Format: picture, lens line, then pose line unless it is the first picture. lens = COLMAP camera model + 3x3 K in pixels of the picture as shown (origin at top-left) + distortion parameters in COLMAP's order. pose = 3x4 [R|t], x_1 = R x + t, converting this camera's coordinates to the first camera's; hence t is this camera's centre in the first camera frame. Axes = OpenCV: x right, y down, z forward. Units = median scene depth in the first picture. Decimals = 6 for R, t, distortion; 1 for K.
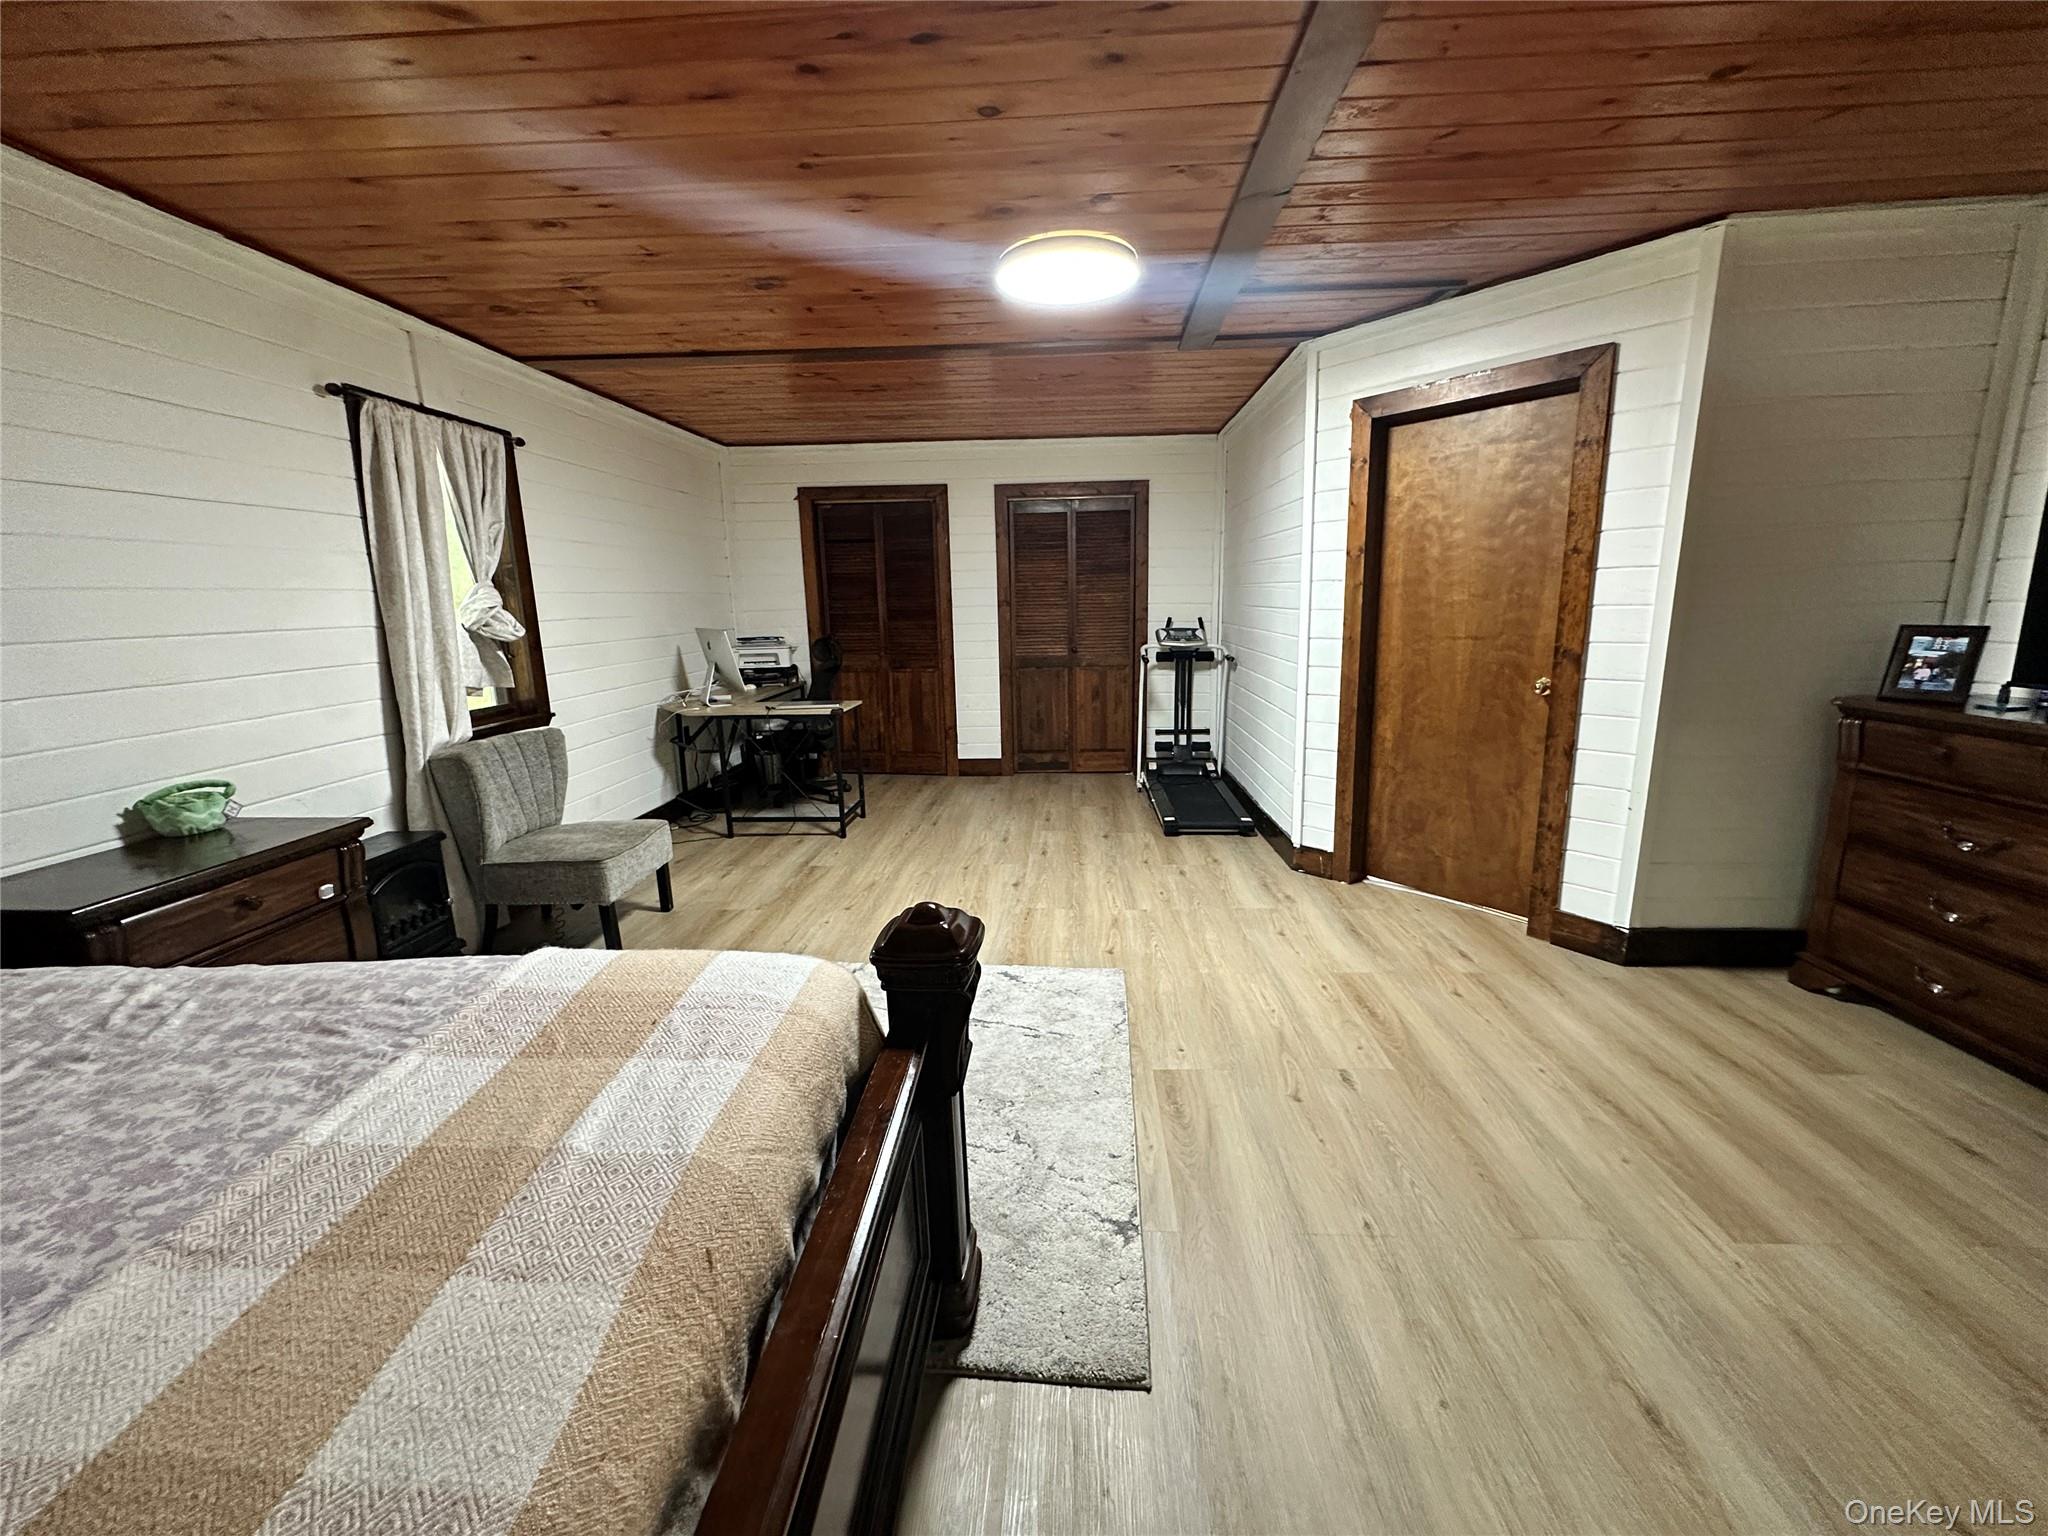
lens RADIAL K [[817.3, 0, 1022.7], [0, 817.3, 769.9], [0, 0, 1]] dist [-0.003780, 0.000750]
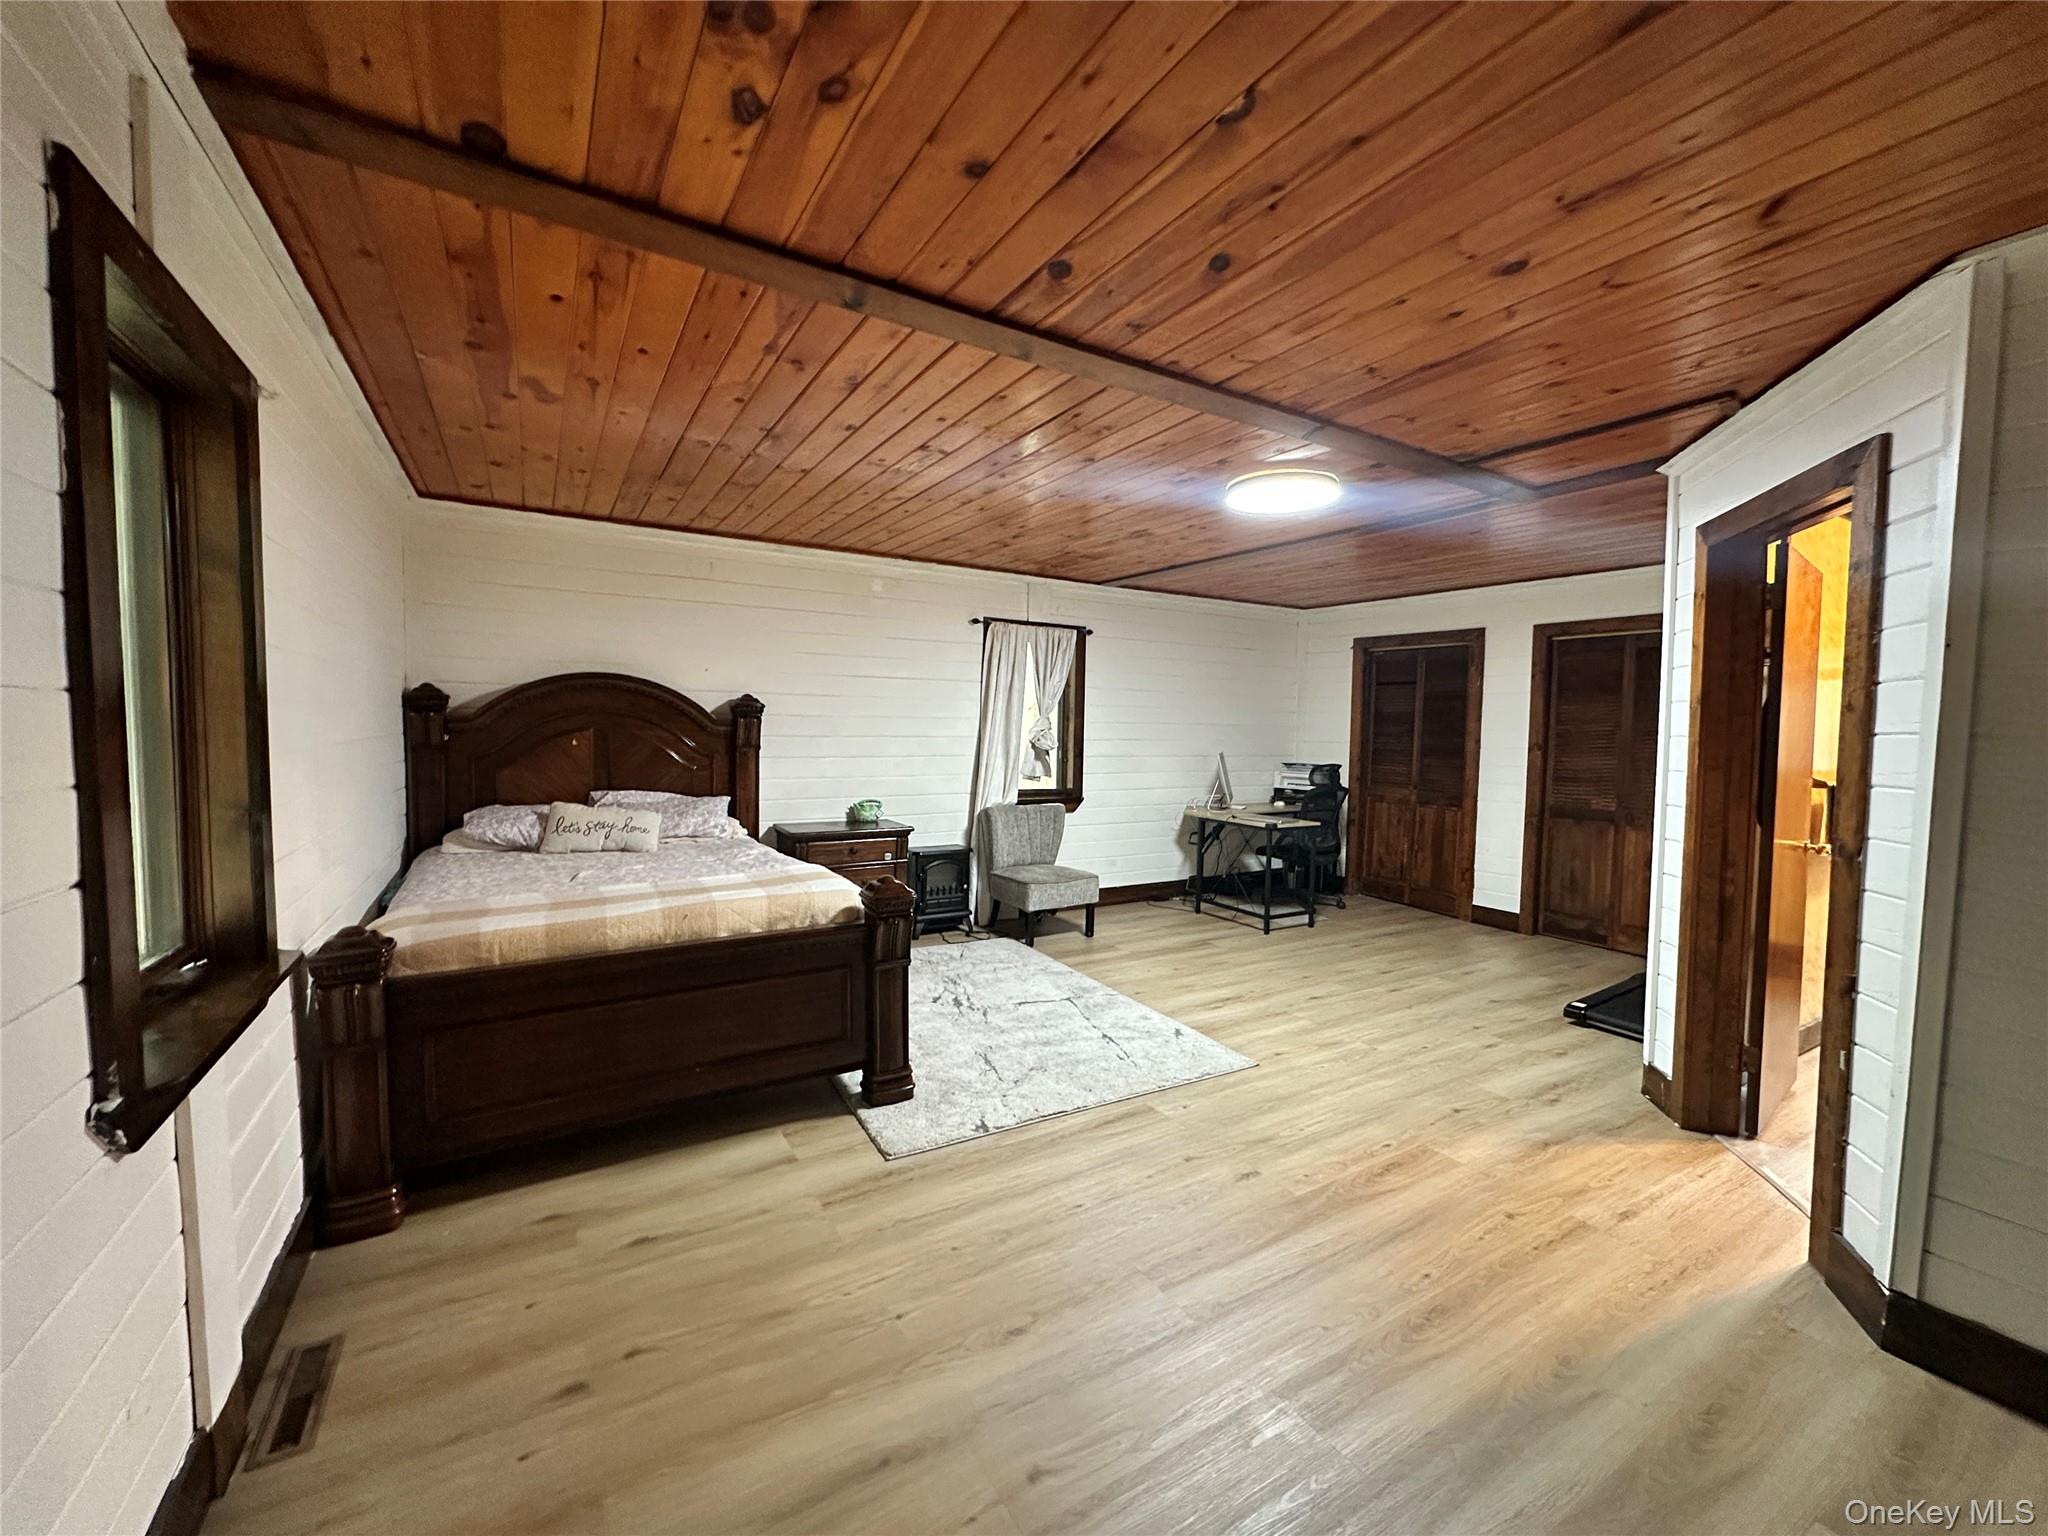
lens RADIAL K [[817.3, 0, 1015.1], [0, 817.3, 763.3], [0, 0, 1]] dist [-0.003780, 0.000750]
pose [[0.557703, 0.069901, -0.827092, 0.622525], [-0.201101, 0.978139, -0.052935, -0.025284], [0.805311, 0.195851, 0.559568, 0.012427]]
